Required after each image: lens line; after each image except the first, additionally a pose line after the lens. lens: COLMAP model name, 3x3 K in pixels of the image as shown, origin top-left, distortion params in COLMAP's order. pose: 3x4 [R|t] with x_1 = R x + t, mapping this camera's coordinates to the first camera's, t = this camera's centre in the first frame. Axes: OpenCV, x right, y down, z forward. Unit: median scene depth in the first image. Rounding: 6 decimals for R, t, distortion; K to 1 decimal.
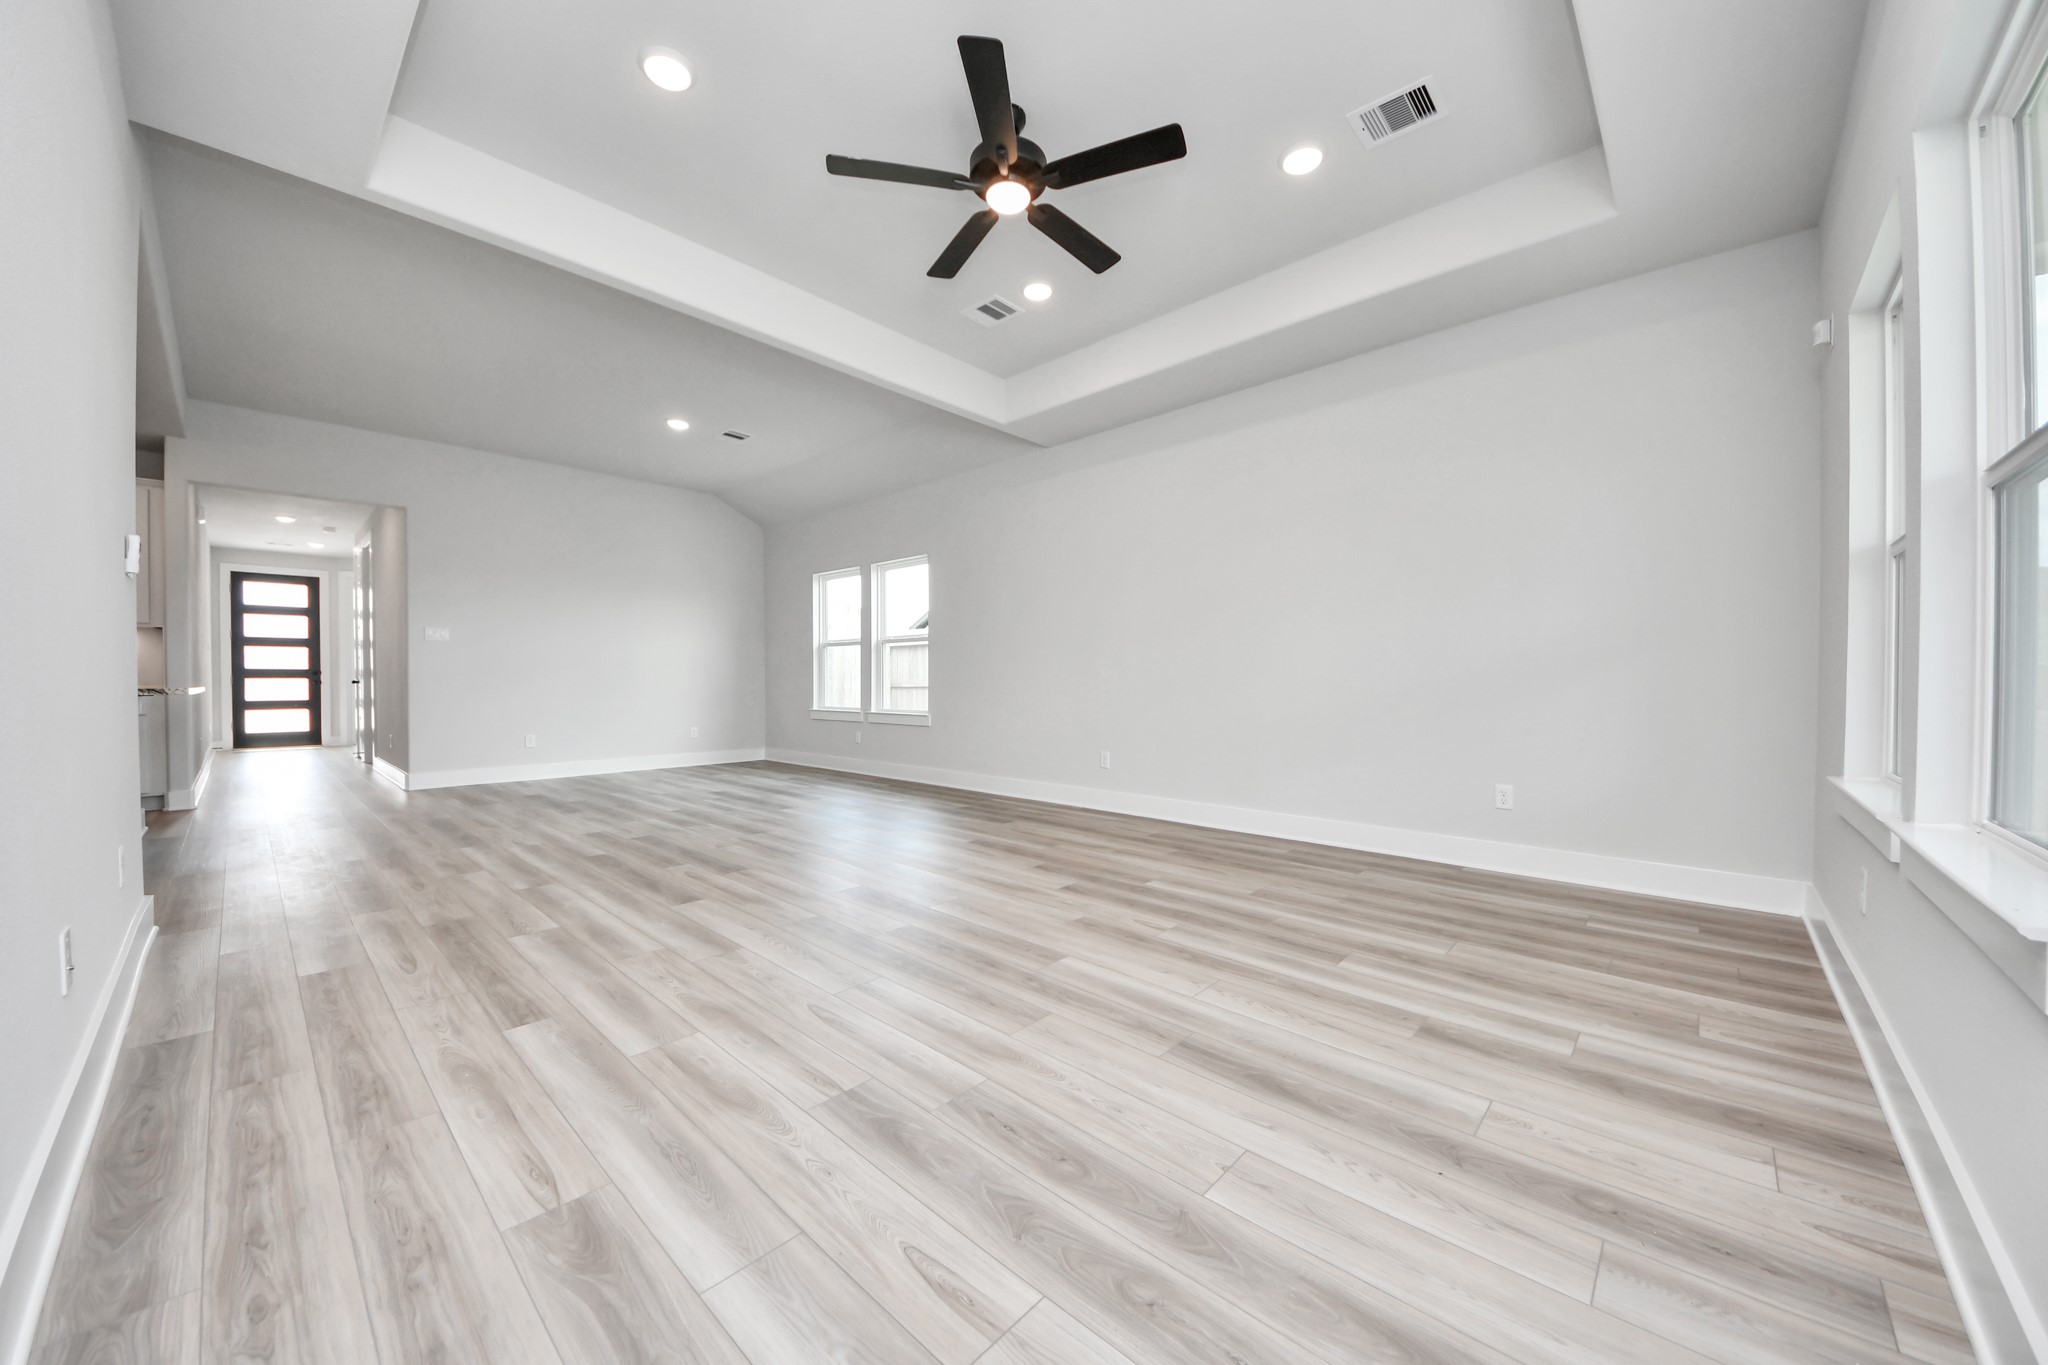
lens RADIAL K [[746.5, 0, 1025.3], [0, 746.5, 675.6], [0, 0, 1]] dist [0.006097, -0.007952]
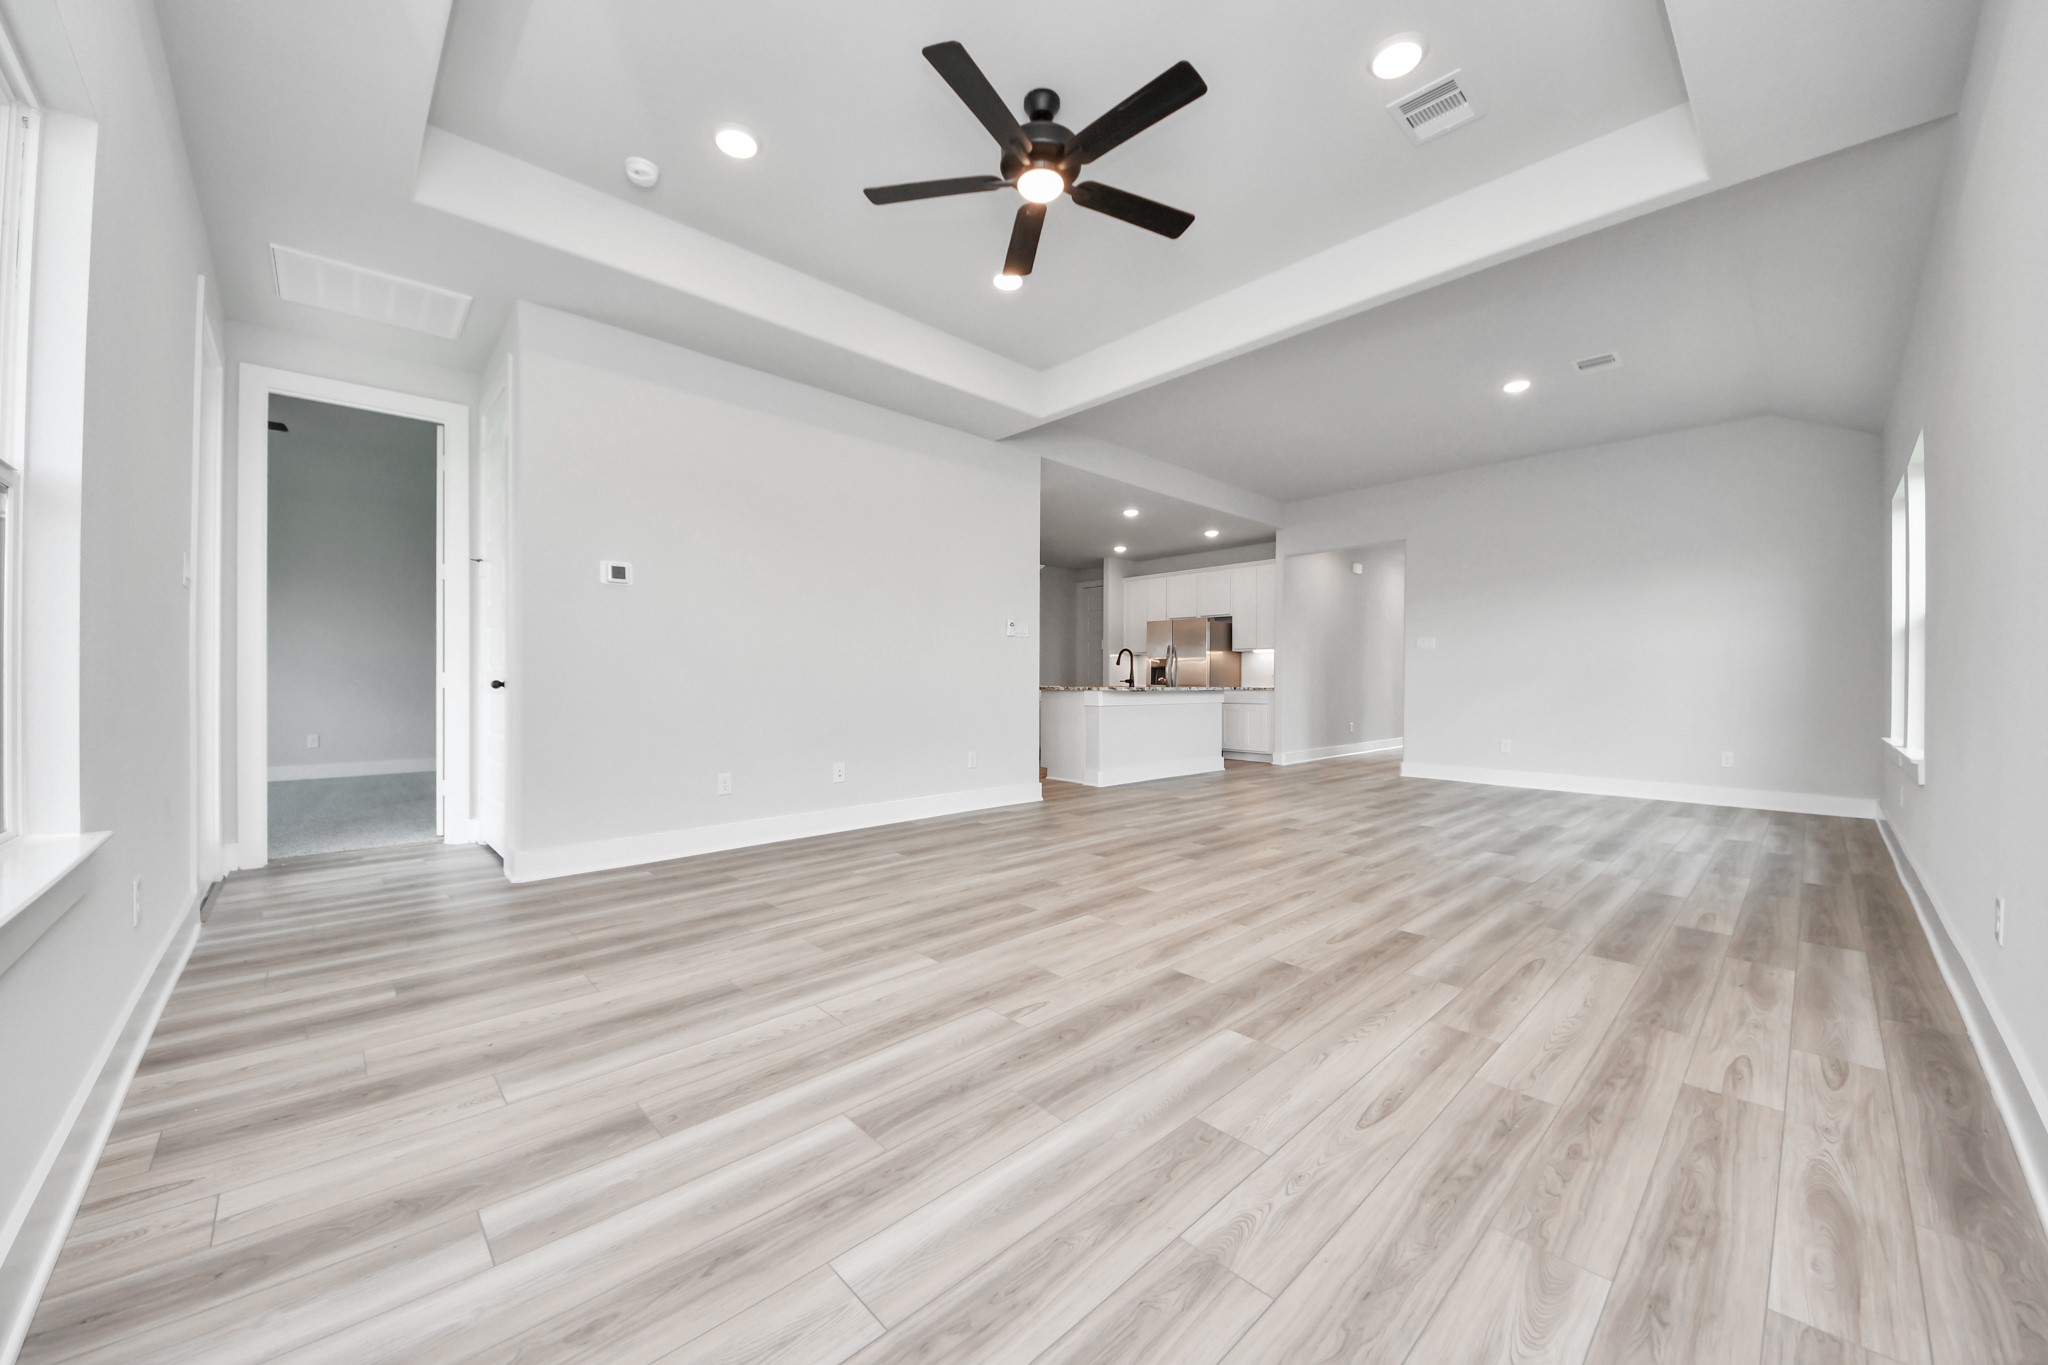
lens RADIAL K [[746.5, 0, 1010.3], [0, 746.5, 675.5], [0, 0, 1]] dist [0.006097, -0.007952]
pose [[-0.082195, 0.000016, -0.996616, 0.968670], [-0.001769, 0.999998, 0.000162, -0.010586], [0.996615, 0.001776, -0.082195, 1.081512]]
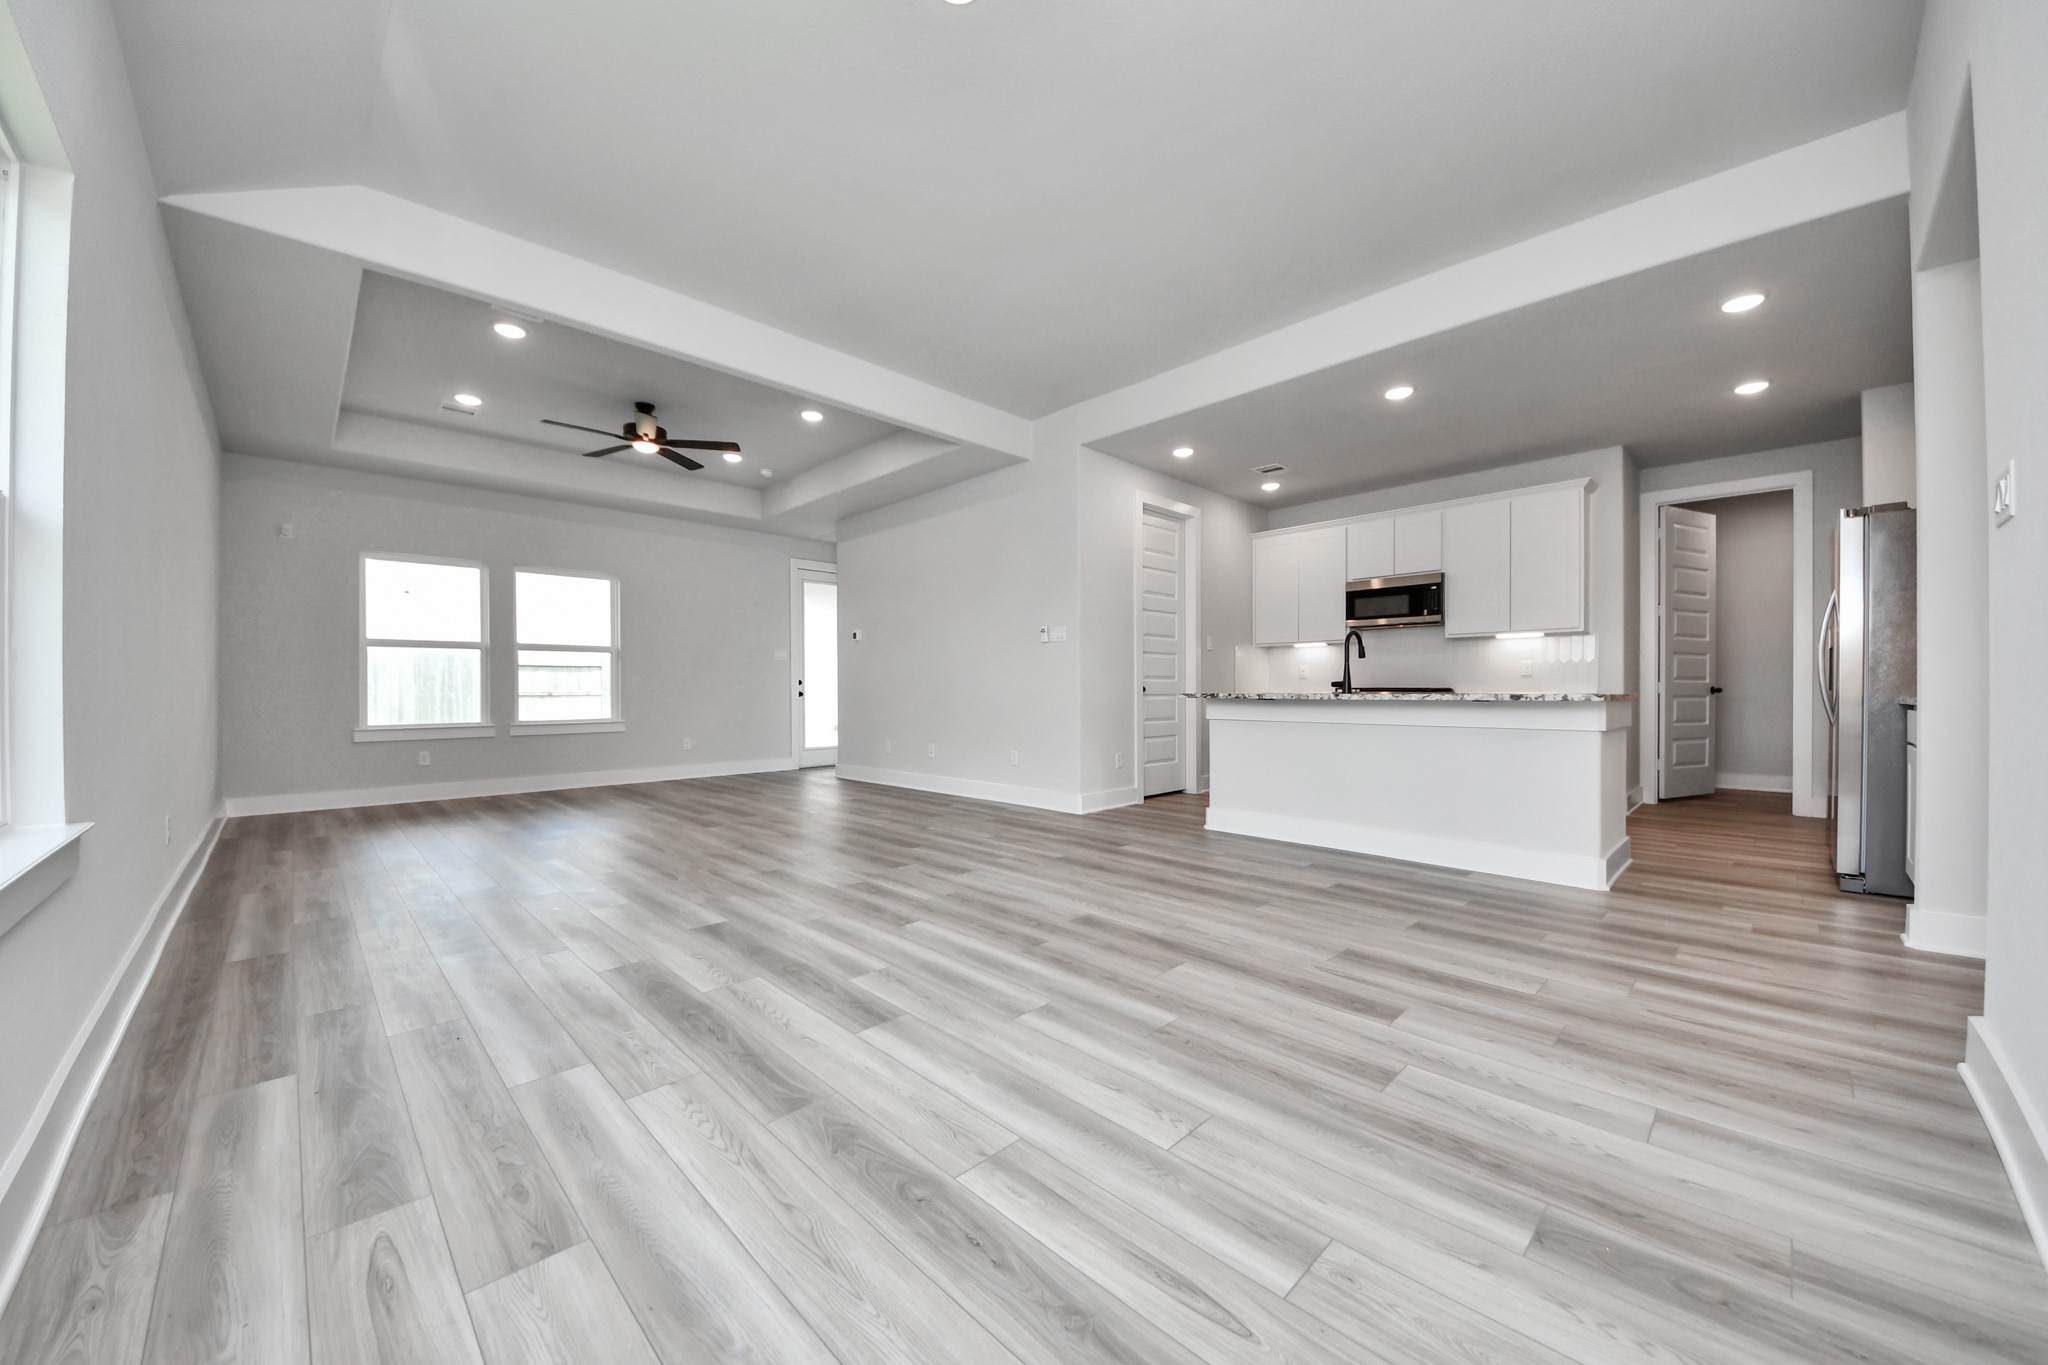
lens RADIAL K [[746.5, 0, 1016.6], [0, 746.5, 684.0], [0, 0, 1]] dist [0.006097, -0.007952]
pose [[-0.998819, 0.011443, 0.047214, -1.107956], [0.011072, 0.999906, -0.008113, 0.016854], [-0.047302, -0.007581, -0.998852, 2.996027]]
